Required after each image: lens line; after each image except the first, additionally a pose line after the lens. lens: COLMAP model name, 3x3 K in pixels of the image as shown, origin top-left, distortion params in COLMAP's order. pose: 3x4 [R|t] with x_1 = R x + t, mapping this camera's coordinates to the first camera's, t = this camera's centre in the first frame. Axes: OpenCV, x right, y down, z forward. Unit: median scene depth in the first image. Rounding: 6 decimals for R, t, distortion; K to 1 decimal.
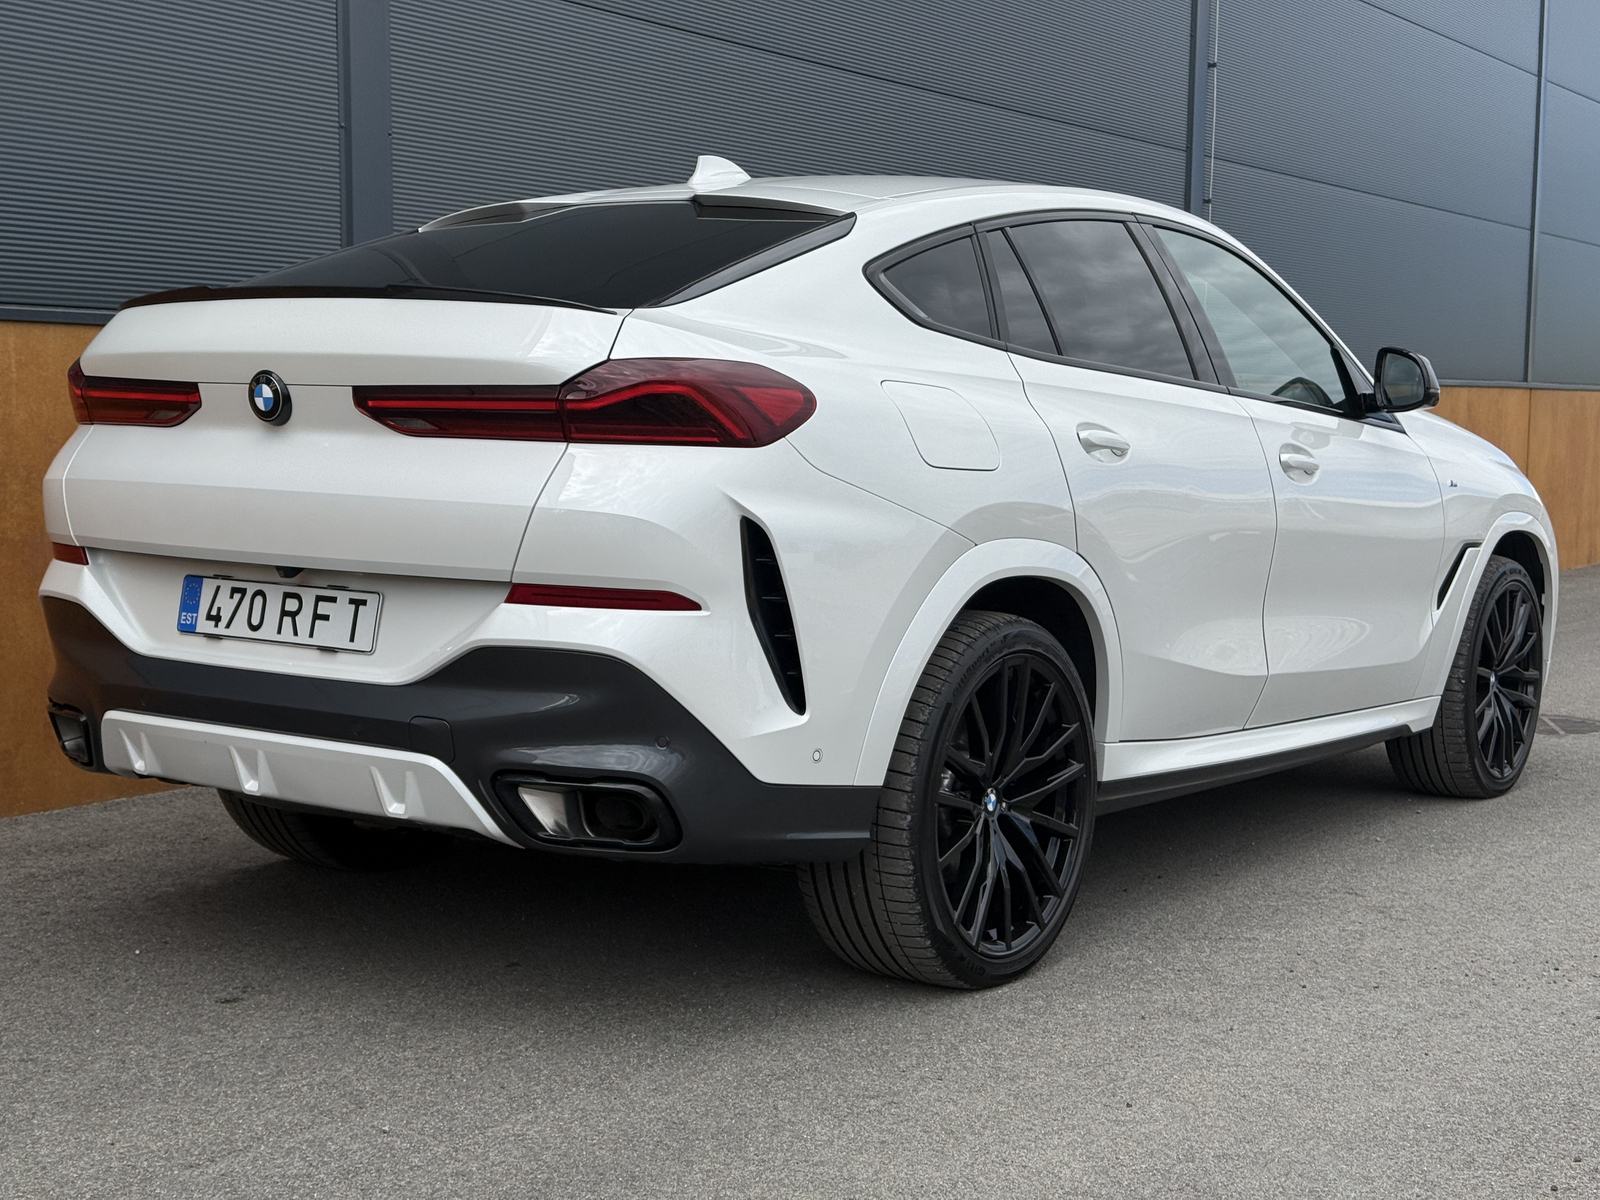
lens RADIAL K [[2442.2, 0, 800.0], [0, 2442.2, 600.0], [0, 0, 1]] dist [-0.014424, -0.017427]
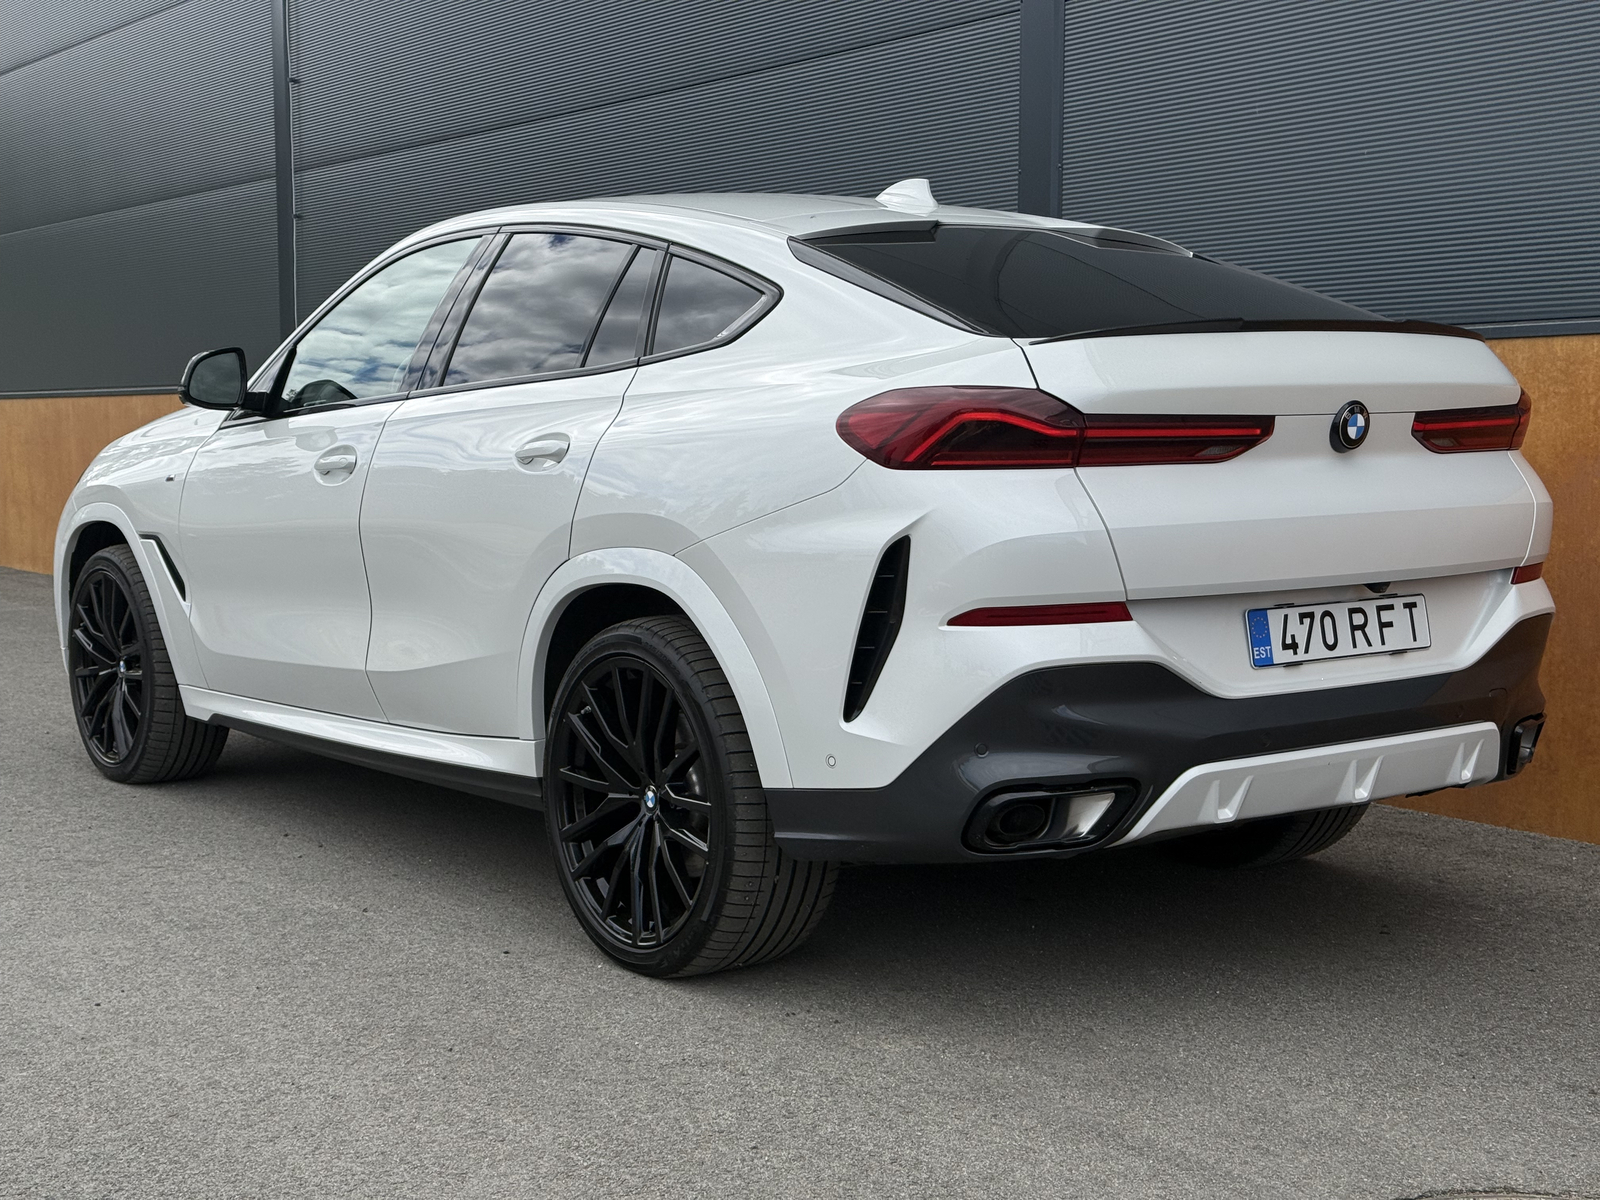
lens RADIAL K [[2185.4, 0, 800.0], [0, 2185.4, 600.0], [0, 0, 1]] dist [0.003999, 0.003037]
pose [[0.358192, -0.109049, 0.927258, -1.169536], [0.109190, 0.991233, 0.074394, -0.103057], [-0.927241, 0.074600, 0.366959, 0.862921]]
